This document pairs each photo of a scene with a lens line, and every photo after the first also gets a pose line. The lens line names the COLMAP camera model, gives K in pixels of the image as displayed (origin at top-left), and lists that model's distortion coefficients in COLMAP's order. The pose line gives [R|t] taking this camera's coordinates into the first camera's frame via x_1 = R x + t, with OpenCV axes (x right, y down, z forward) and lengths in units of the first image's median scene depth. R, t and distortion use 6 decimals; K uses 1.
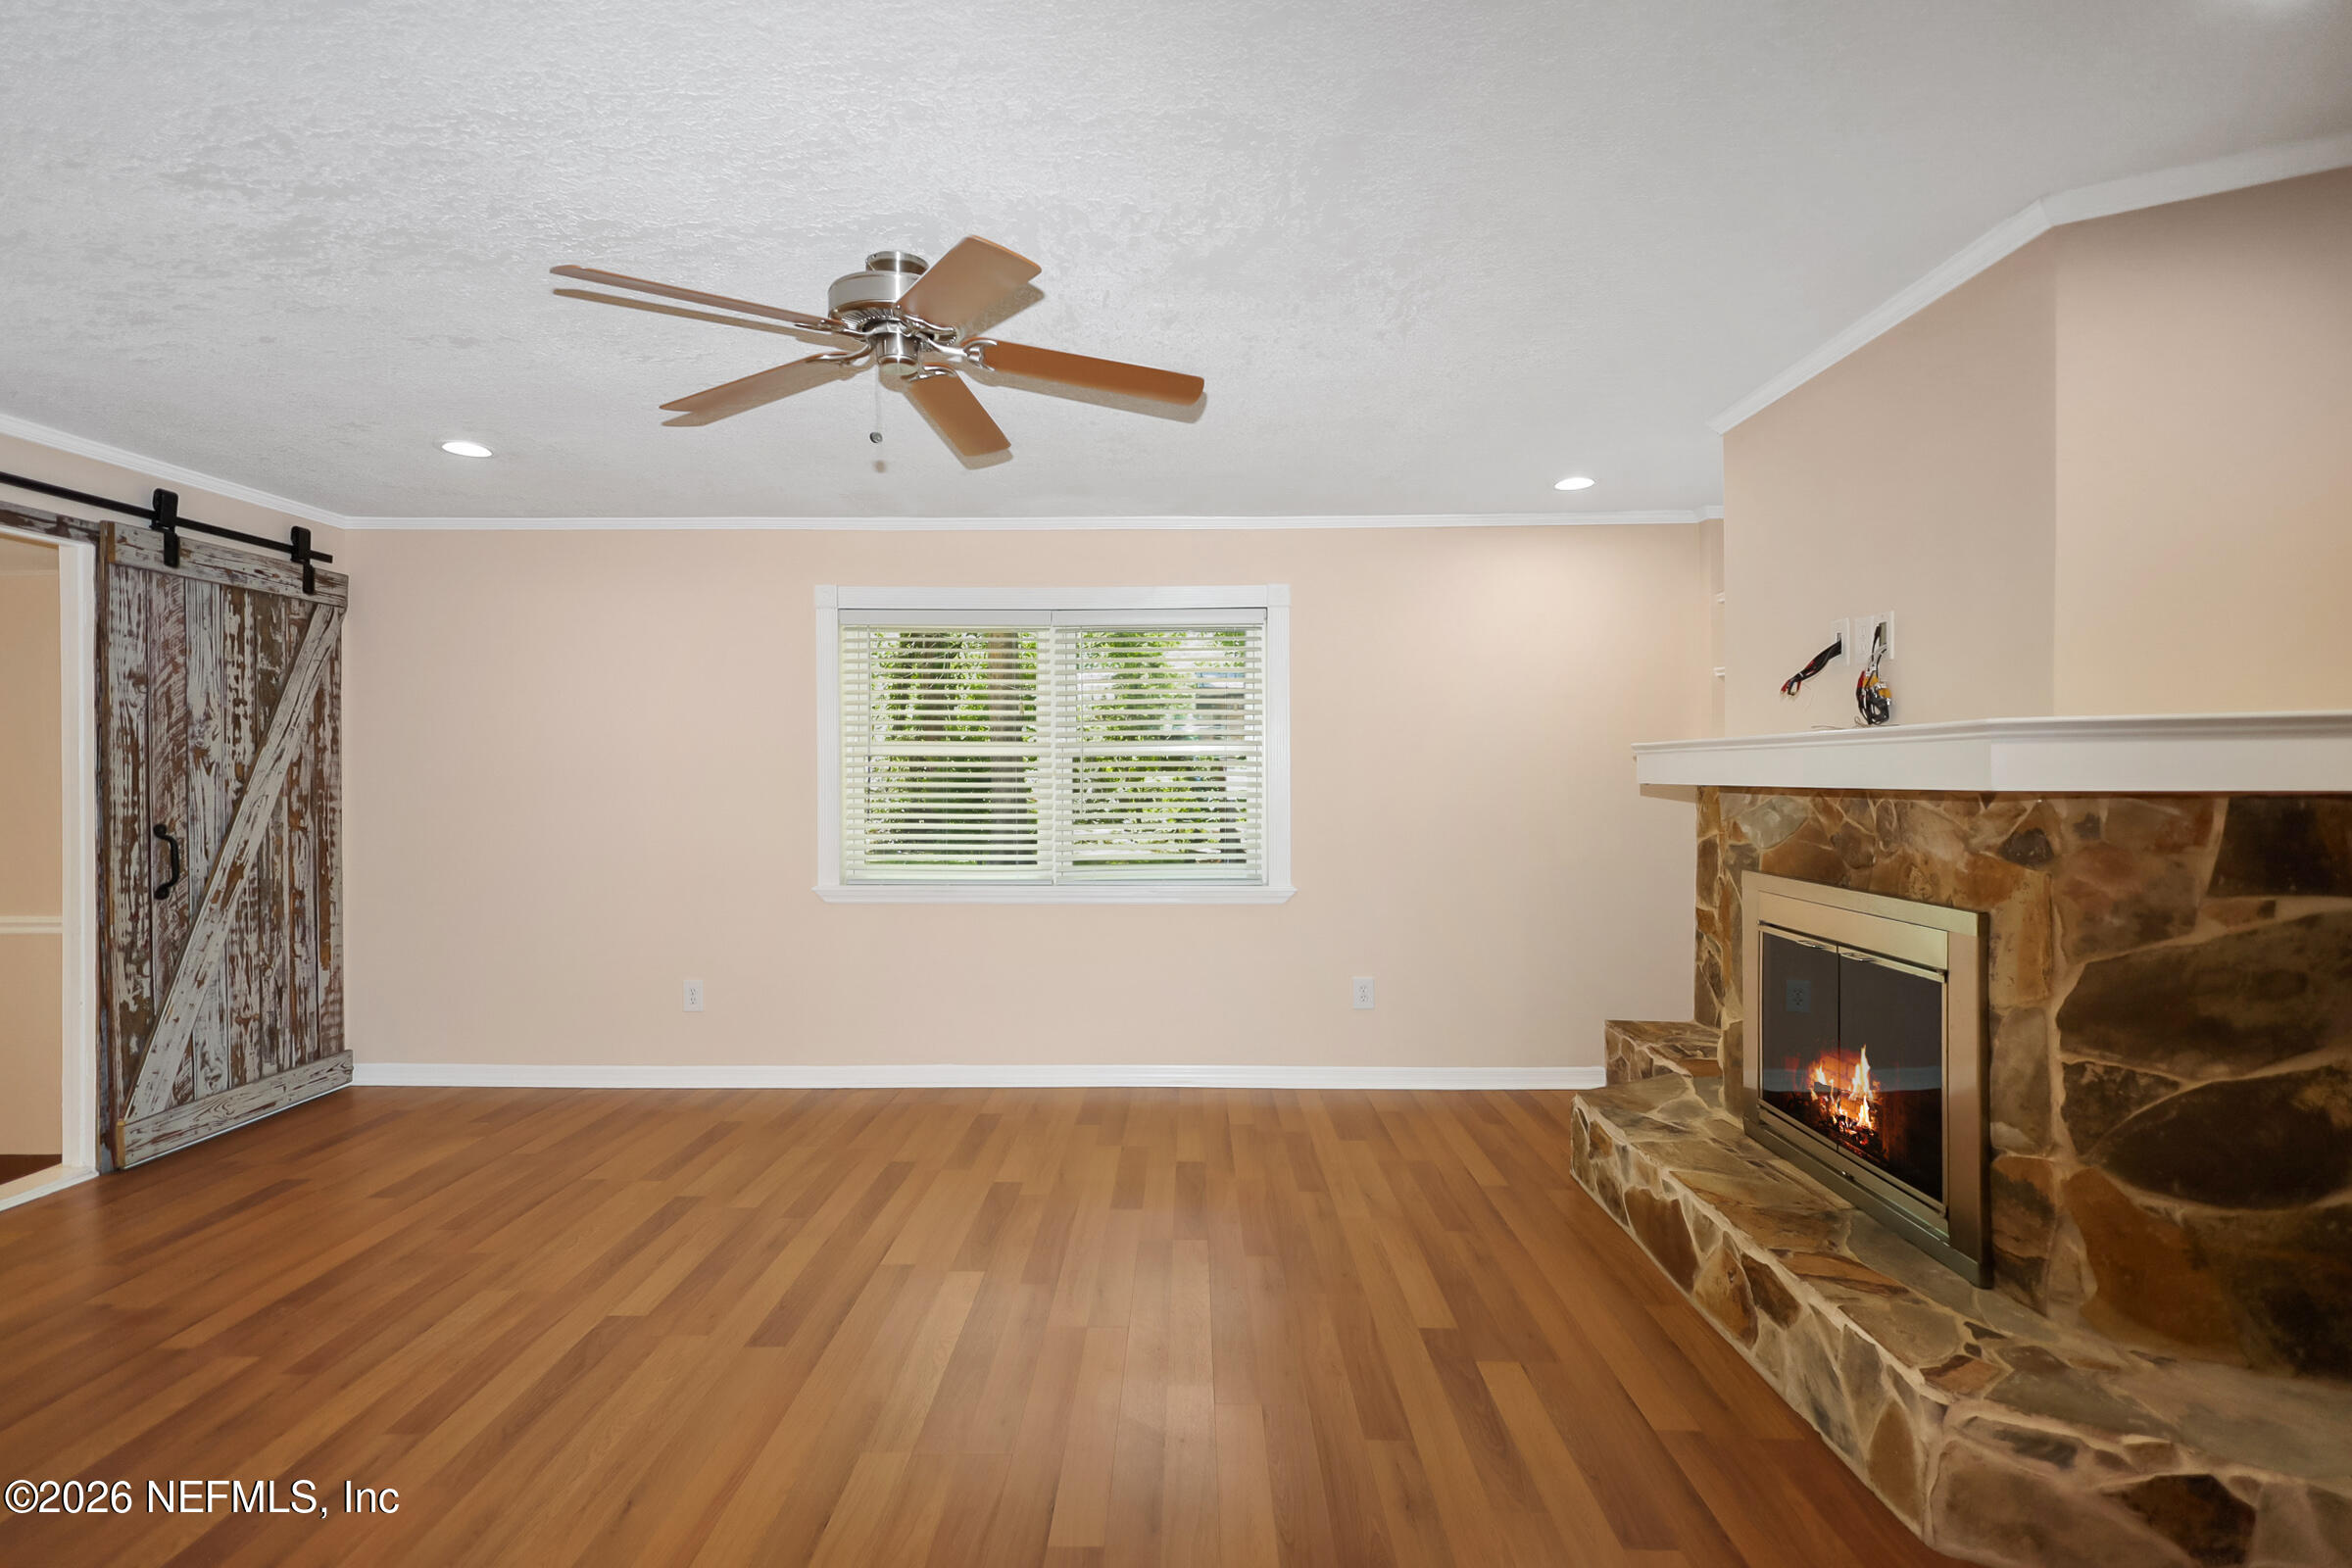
lens RADIAL K [[1095.9, 0, 1185.4], [0, 1095.9, 772.0], [0, 0, 1]] dist [-0.001084, 0.001615]
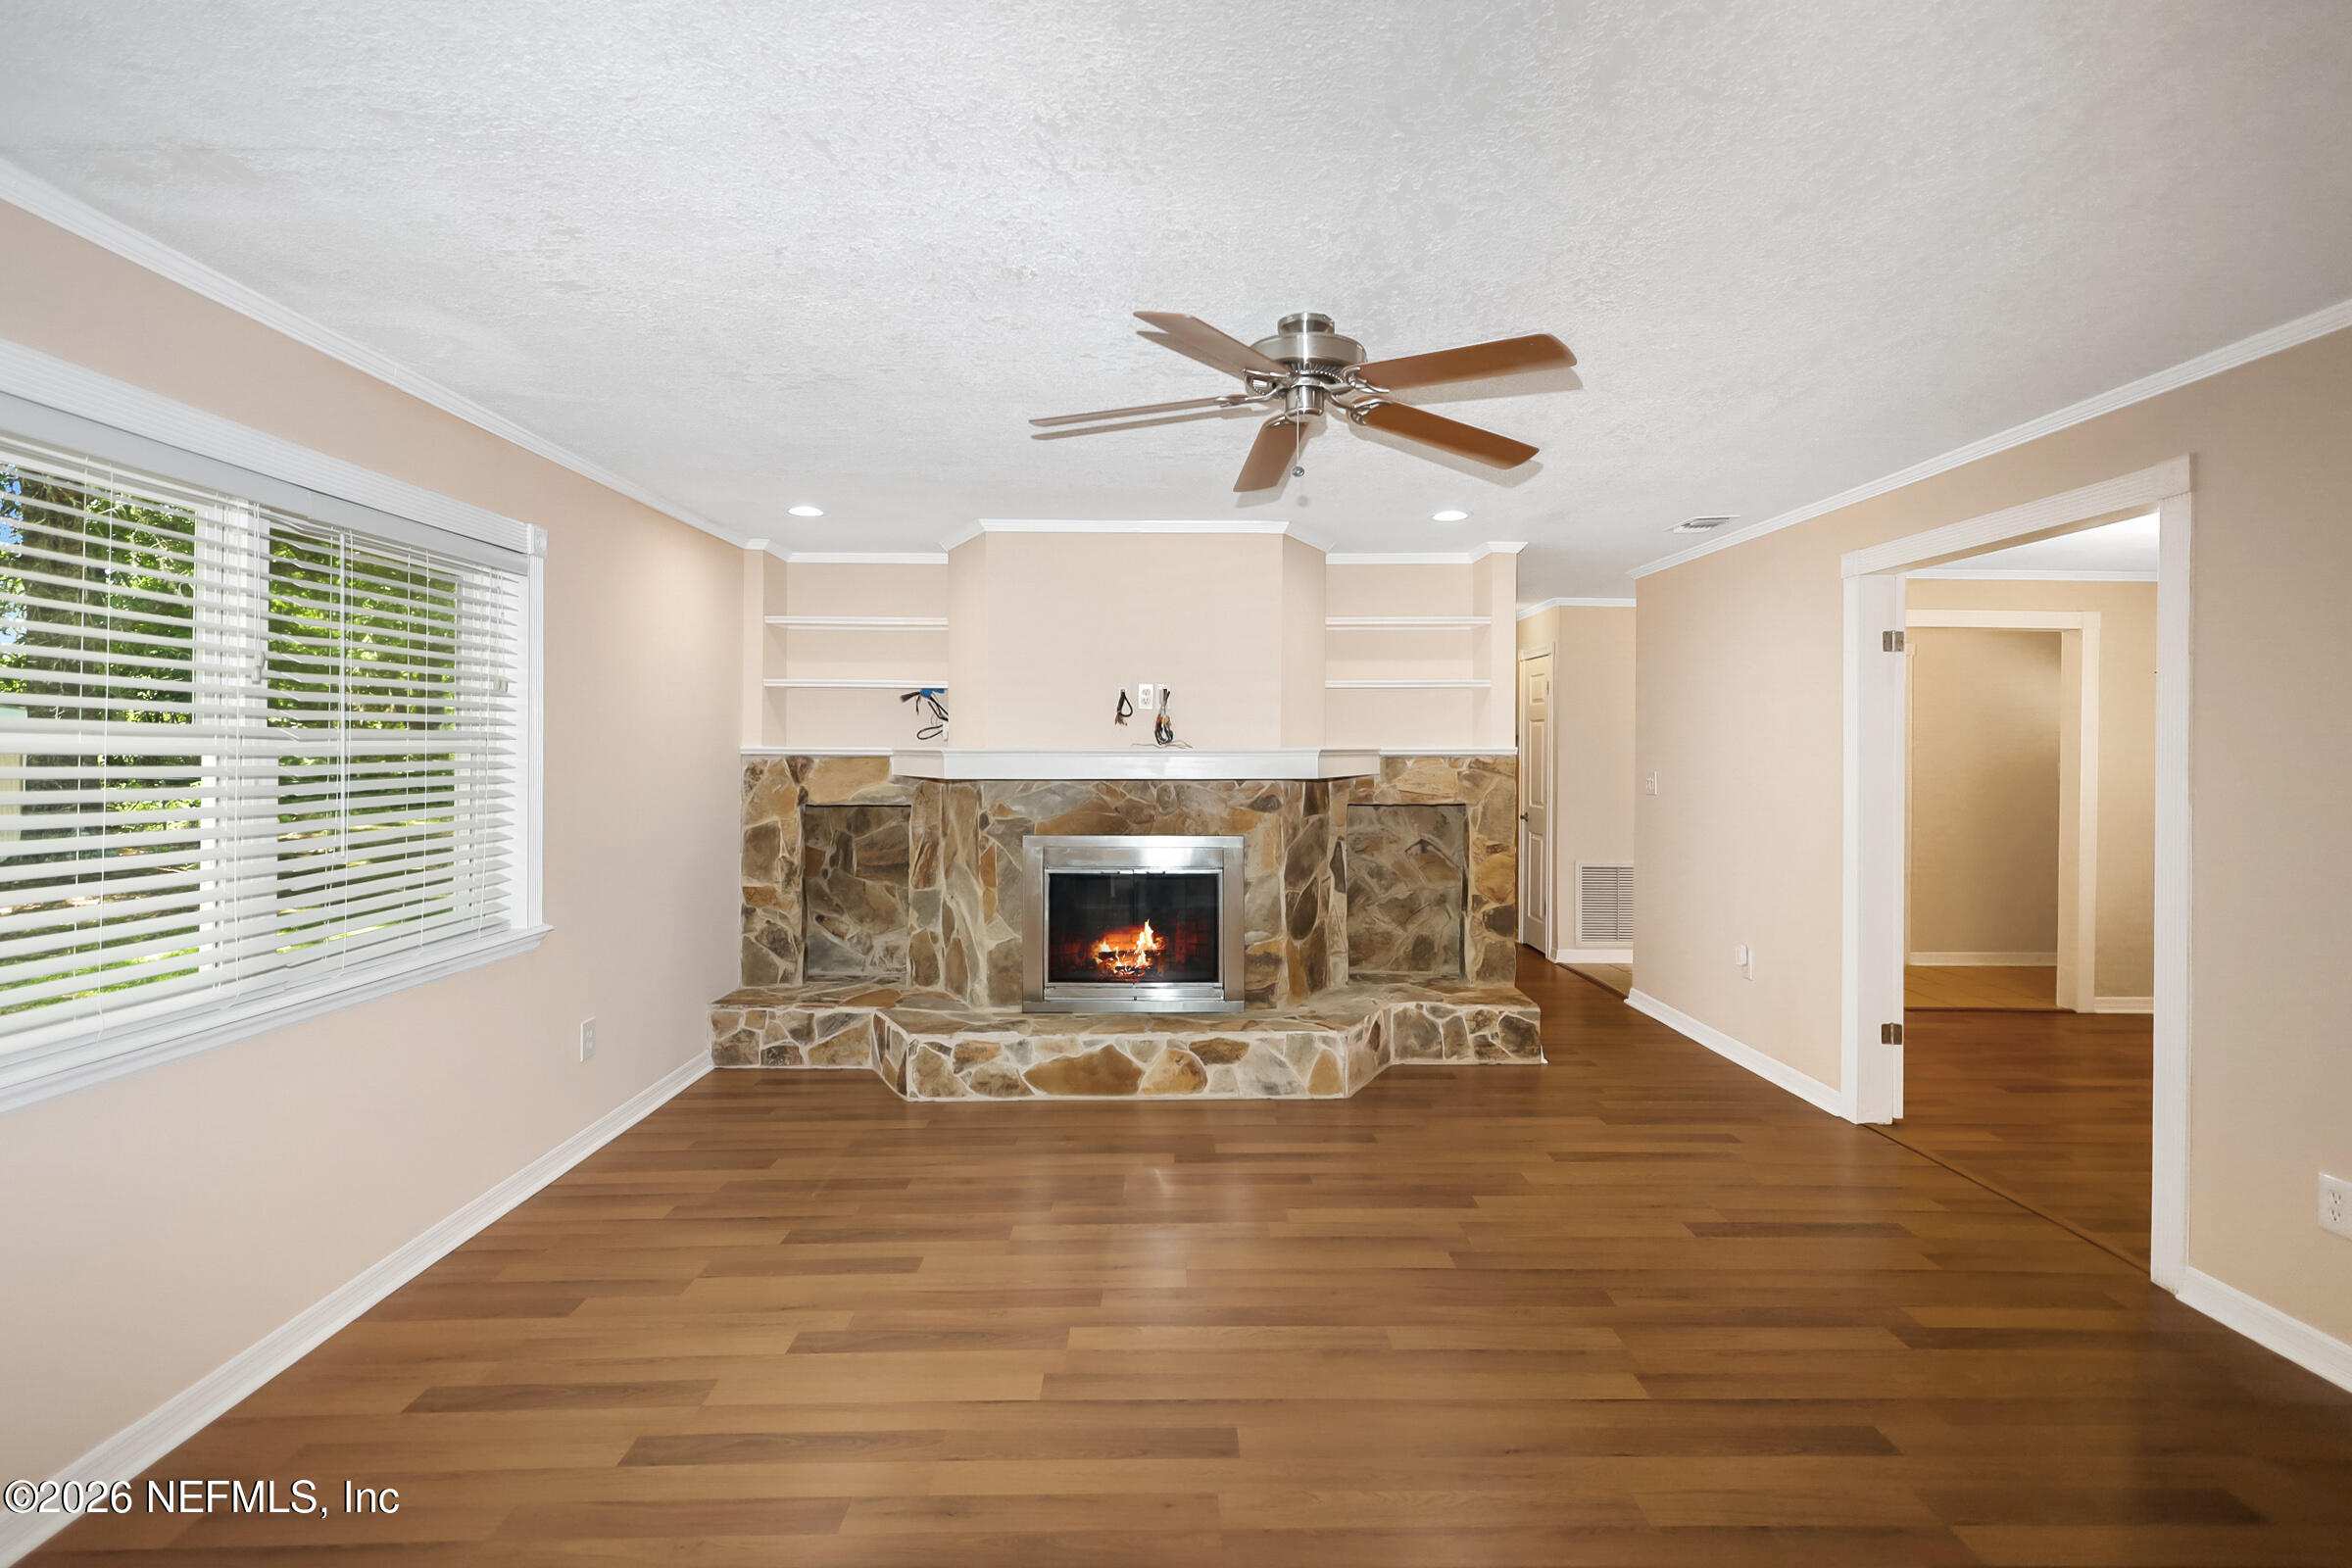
lens RADIAL K [[1095.9, 0, 1155.7], [0, 1095.9, 762.4], [0, 0, 1]] dist [-0.001084, 0.001615]
pose [[-0.009754, -0.010906, 0.999893, -1.358274], [-0.001184, 0.999940, 0.010895, -0.035289], [-0.999952, -0.001077, -0.009767, 1.165986]]
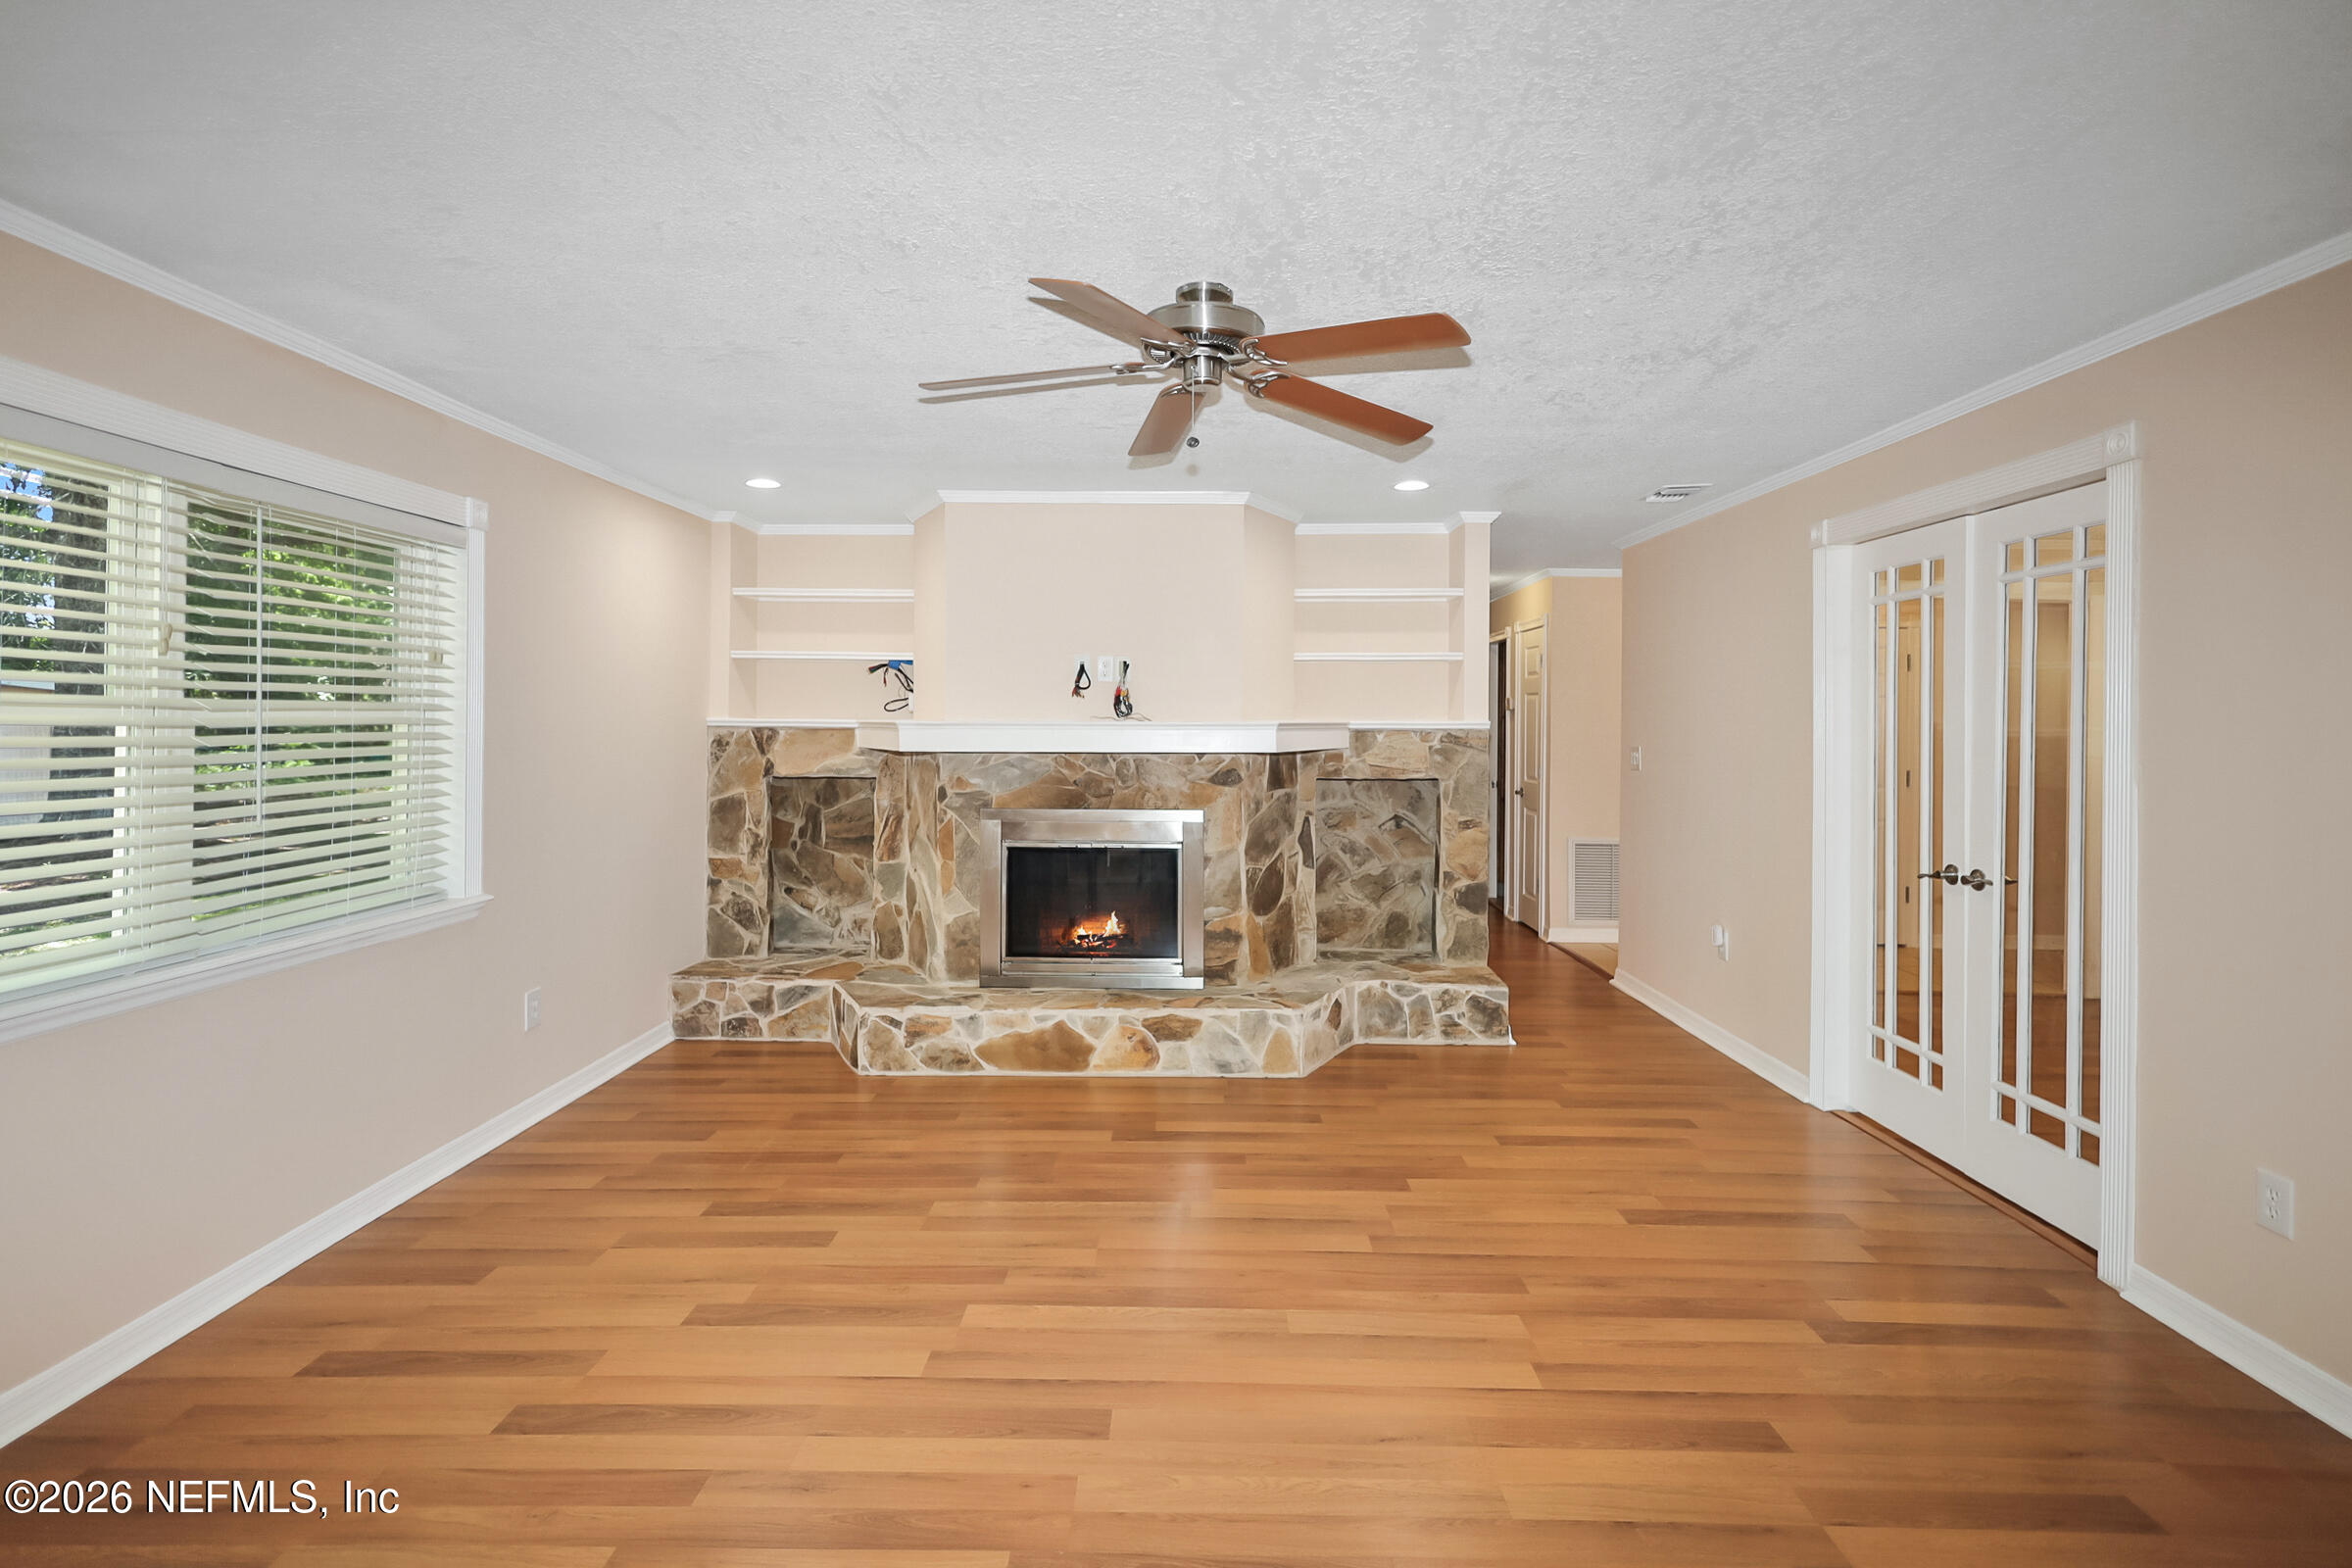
lens RADIAL K [[1095.9, 0, 1159.7], [0, 1095.9, 725.7], [0, 0, 1]] dist [-0.001084, 0.001615]
pose [[0.022419, 0.001267, 0.999748, -1.349819], [-0.003277, 0.999994, -0.001194, -0.030457], [-0.999743, -0.003250, 0.022423, 1.015819]]
